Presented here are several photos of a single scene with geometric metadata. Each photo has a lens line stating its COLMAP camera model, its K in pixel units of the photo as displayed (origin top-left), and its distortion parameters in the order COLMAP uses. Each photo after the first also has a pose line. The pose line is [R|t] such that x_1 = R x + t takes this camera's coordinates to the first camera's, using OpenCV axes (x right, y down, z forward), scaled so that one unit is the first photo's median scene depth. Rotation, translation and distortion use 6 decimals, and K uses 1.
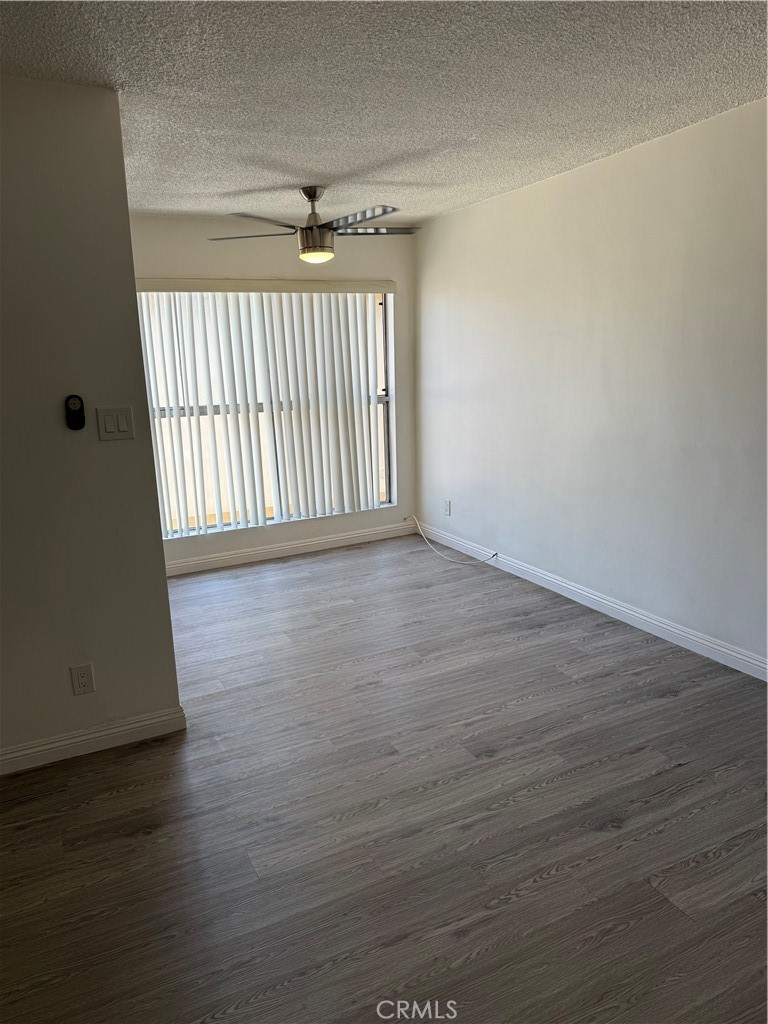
lens RADIAL K [[726.2, 0, 387.7], [0, 726.2, 510.7], [0, 0, 1]] dist [-0.006201, -0.007873]
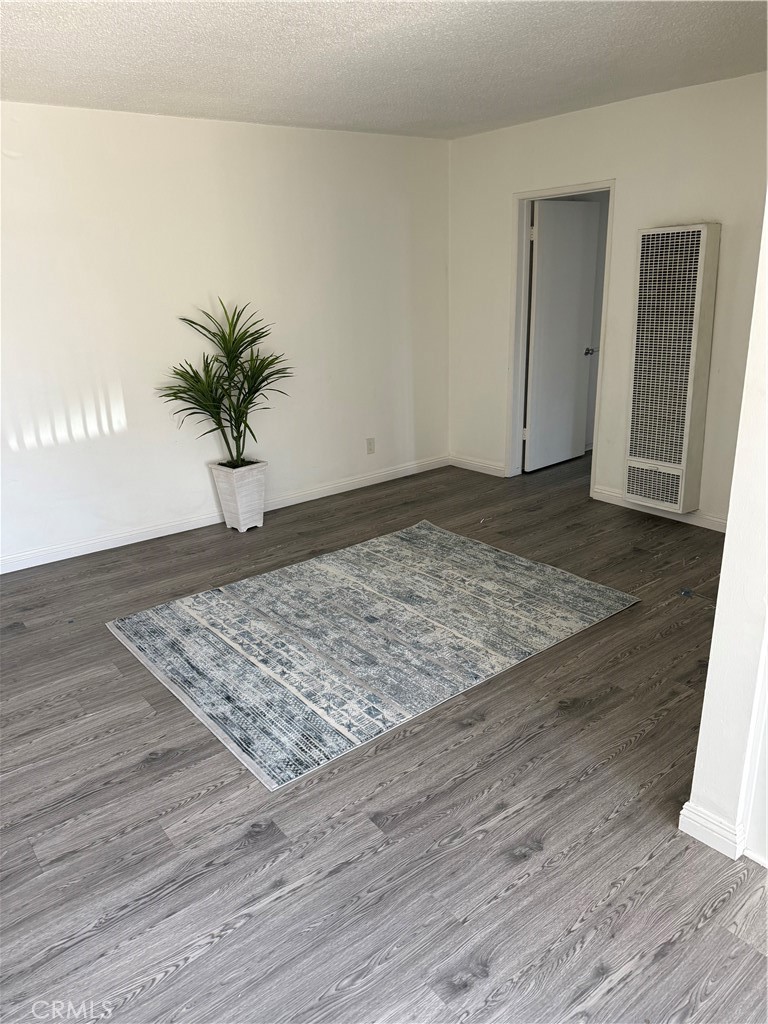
lens RADIAL K [[726.2, 0, 393.1], [0, 726.2, 515.2], [0, 0, 1]] dist [-0.006201, -0.007873]
pose [[-0.977675, 0.126532, -0.167753, 0.086979], [0.019913, 0.850561, 0.525500, -0.396499], [0.209176, 0.510428, -0.834092, 1.604619]]
